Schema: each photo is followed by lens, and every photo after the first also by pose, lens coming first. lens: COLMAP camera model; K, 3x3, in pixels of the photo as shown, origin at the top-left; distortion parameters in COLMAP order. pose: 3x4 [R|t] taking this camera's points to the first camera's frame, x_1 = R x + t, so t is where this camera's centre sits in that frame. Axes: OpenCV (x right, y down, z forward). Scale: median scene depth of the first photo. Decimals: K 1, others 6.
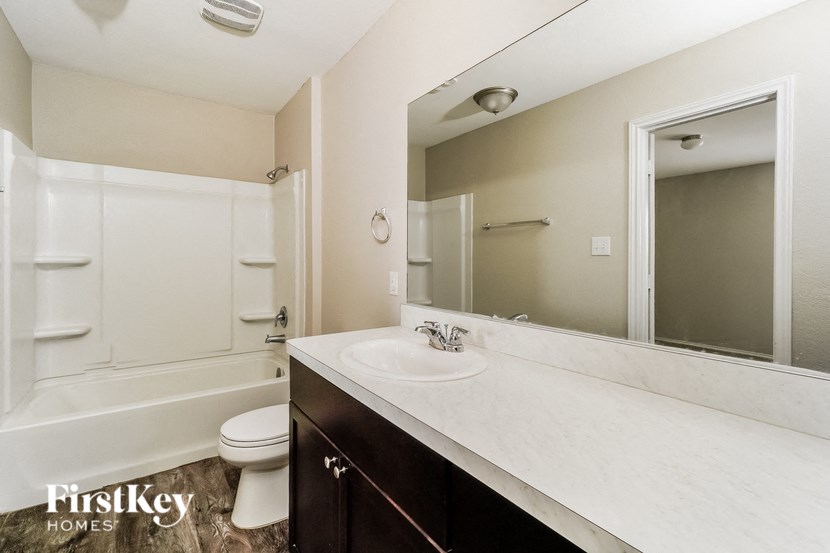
lens RADIAL K [[384.9, 0, 415.0], [0, 384.9, 276.5], [0, 0, 1]] dist [0.010847, 0.000222]
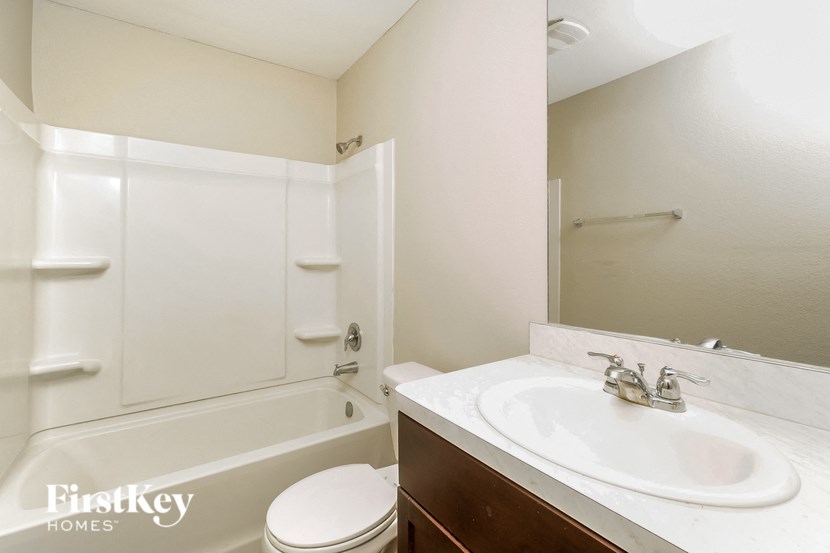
lens RADIAL K [[370.5, 0, 410.9], [0, 370.5, 263.0], [0, 0, 1]] dist [0.000834, 0.000179]
pose [[0.998966, -0.010284, -0.044292, -0.218119], [0.009039, 0.999561, -0.028208, -0.019023], [0.044563, 0.027779, 0.998620, 0.305408]]
